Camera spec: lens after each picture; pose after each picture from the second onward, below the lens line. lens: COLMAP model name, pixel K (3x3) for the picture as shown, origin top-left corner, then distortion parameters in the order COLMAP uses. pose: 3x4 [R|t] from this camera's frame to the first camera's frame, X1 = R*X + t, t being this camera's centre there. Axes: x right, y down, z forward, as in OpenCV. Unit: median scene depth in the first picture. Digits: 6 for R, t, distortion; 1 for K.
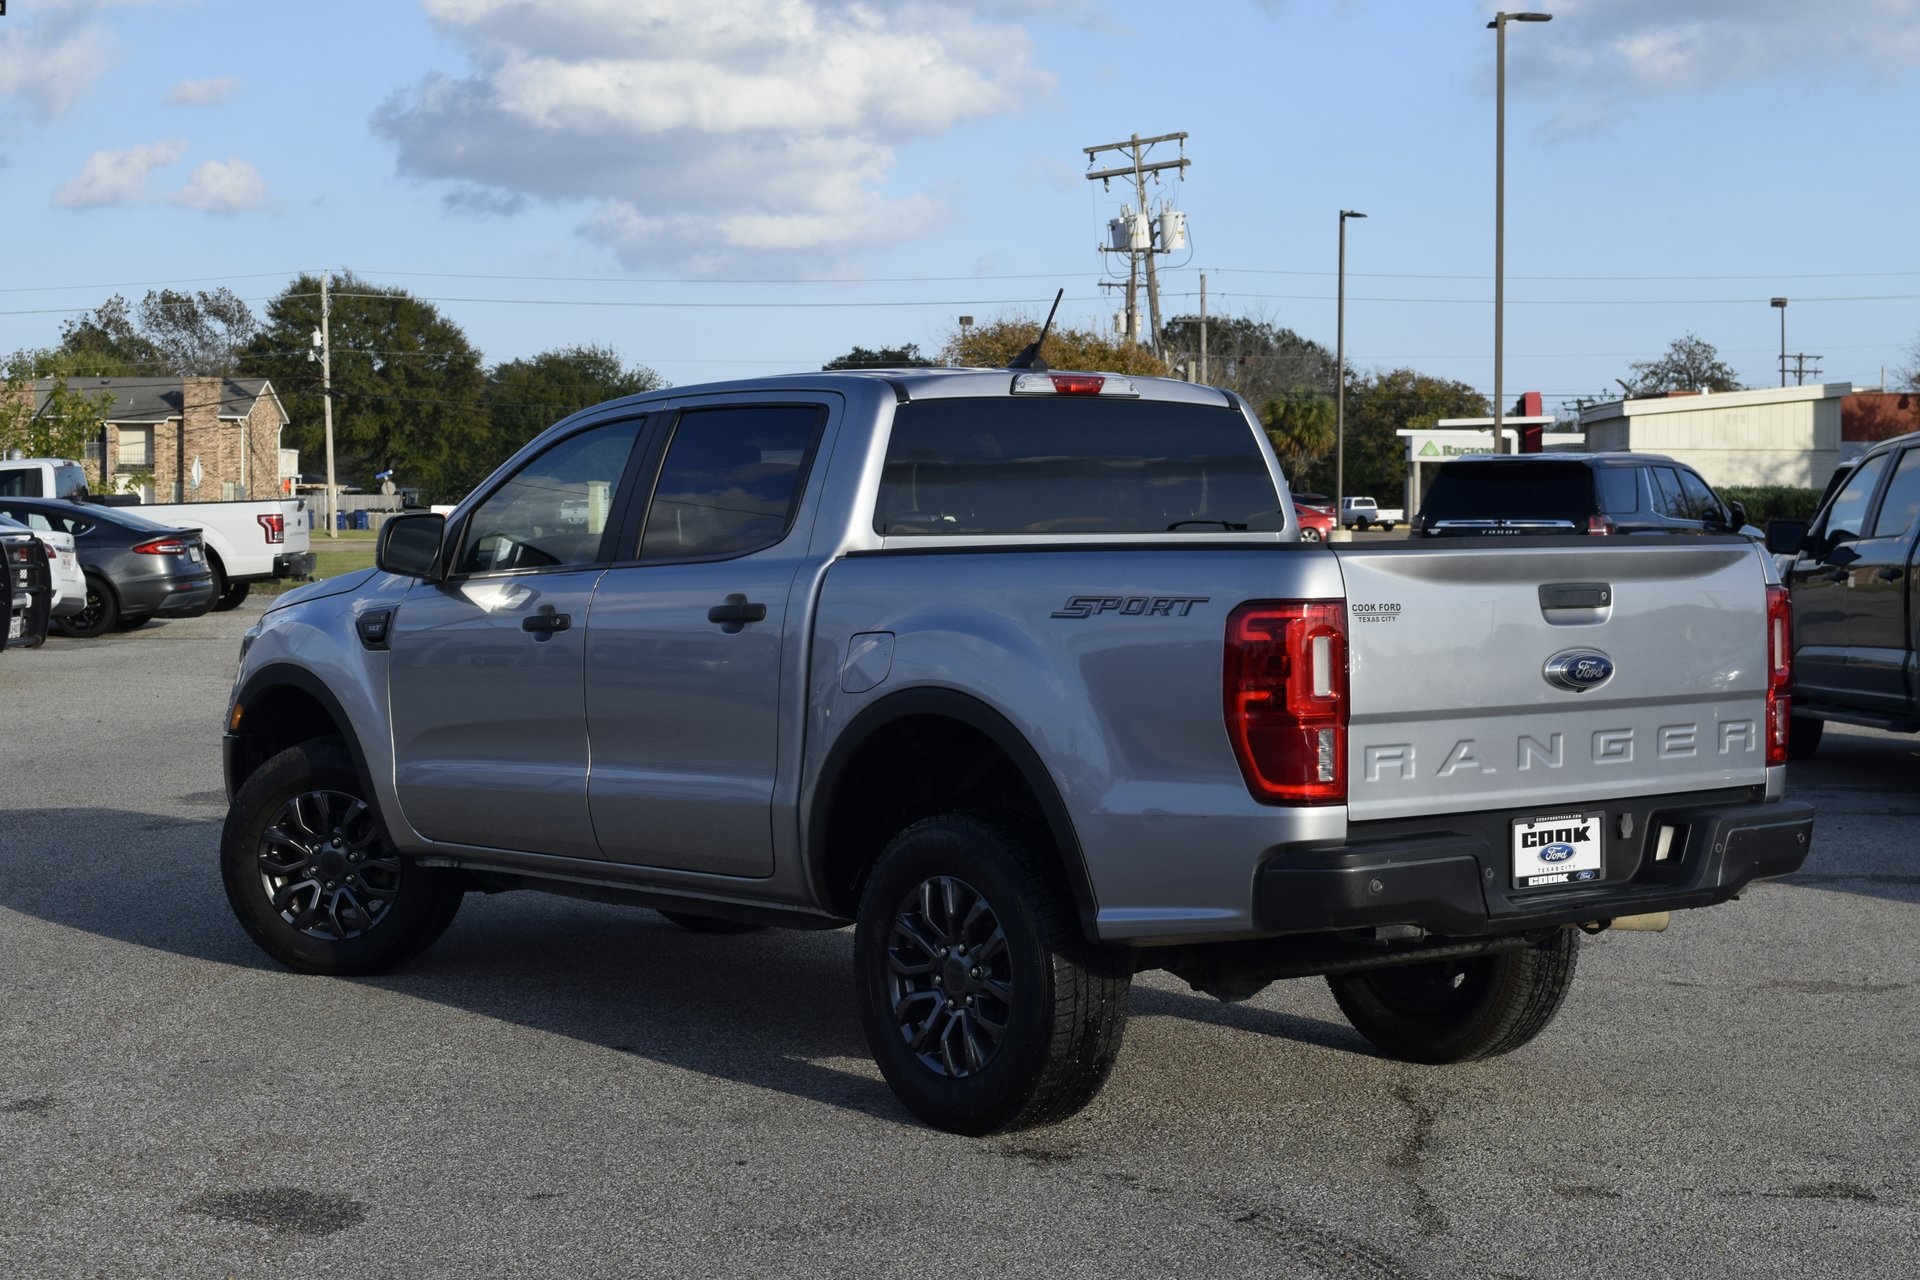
lens RADIAL K [[3361.2, 0, 960.0], [0, 3361.2, 640.0], [0, 0, 1]] dist [0.028949, -0.008297]
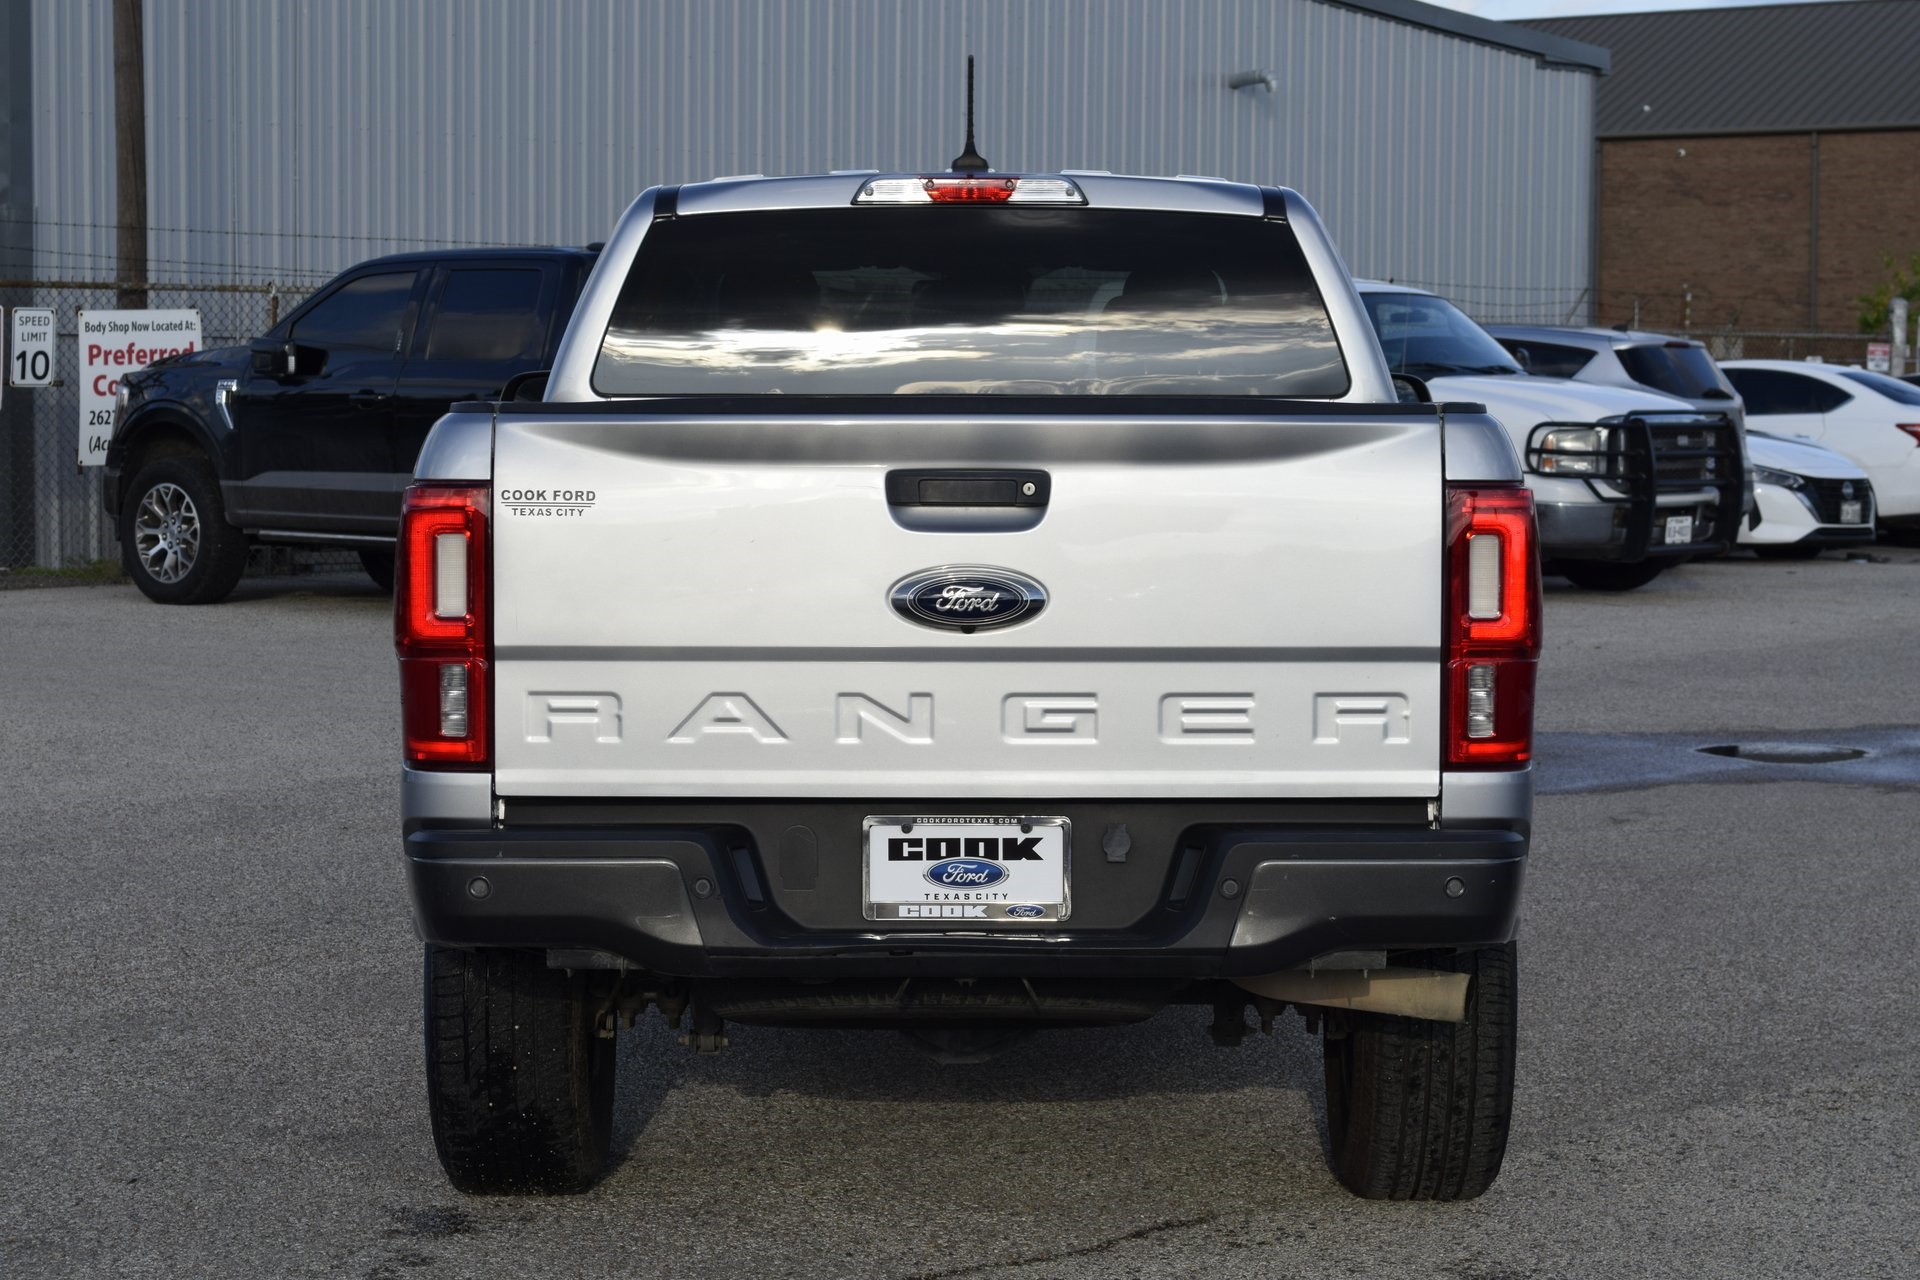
lens RADIAL K [[4321.3, 0, 960.0], [0, 4321.3, 640.0], [0, 0, 1]] dist [-0.015781, -0.157243]
pose [[0.764112, 0.043244, -0.643633, 0.727848], [-0.031292, 0.999061, 0.029976, -0.008662], [0.644325, -0.002765, 0.764747, 0.343860]]
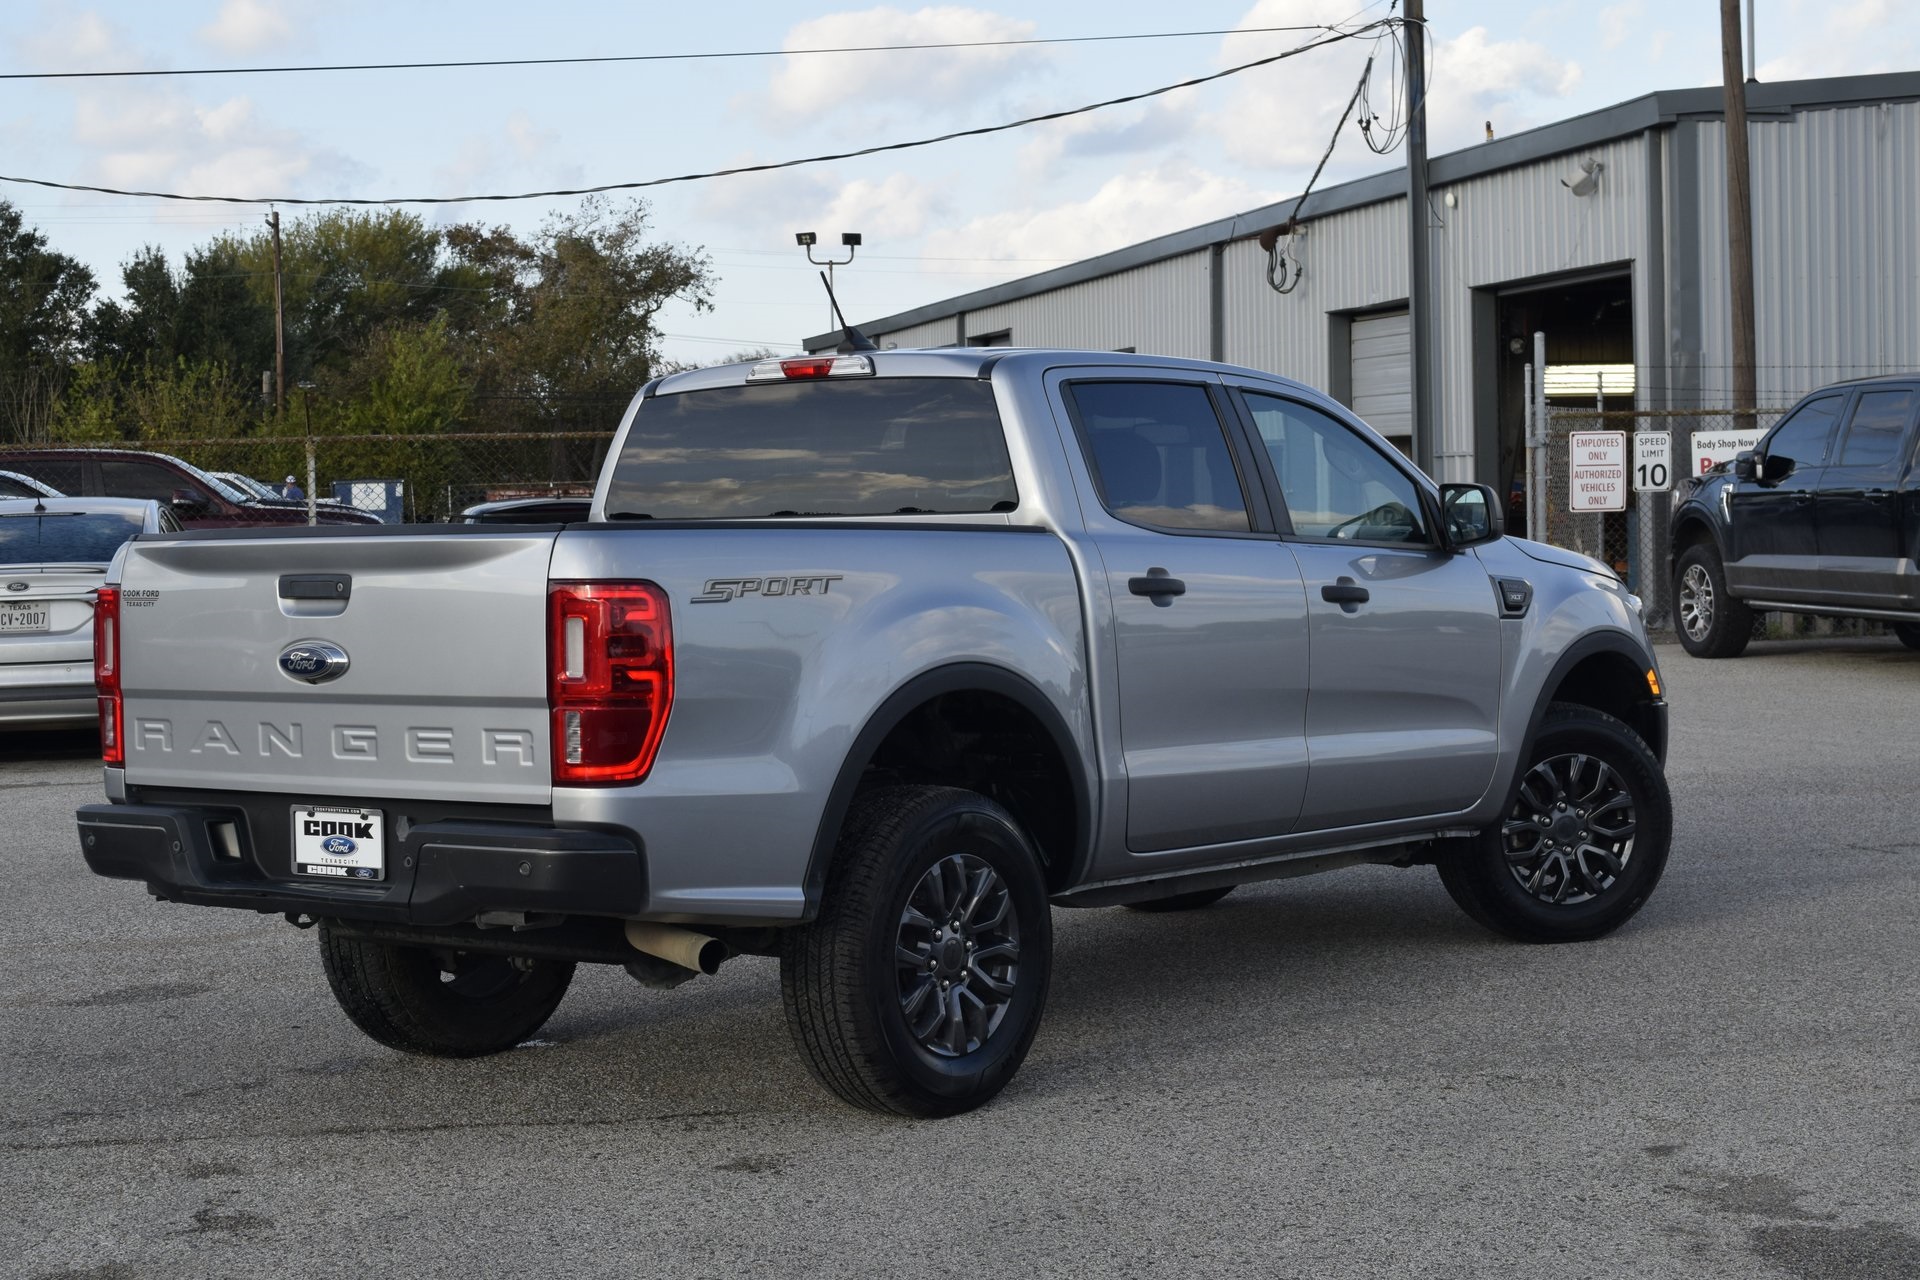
lens RADIAL K [[3361.2, 0, 960.0], [0, 3361.2, 640.0], [0, 0, 1]] dist [0.028949, -0.008297]
pose [[0.212859, 0.037331, -0.976369, 1.185107], [-0.017203, 0.999258, 0.034456, -0.034700], [0.976931, 0.009463, 0.213344, 0.968232]]
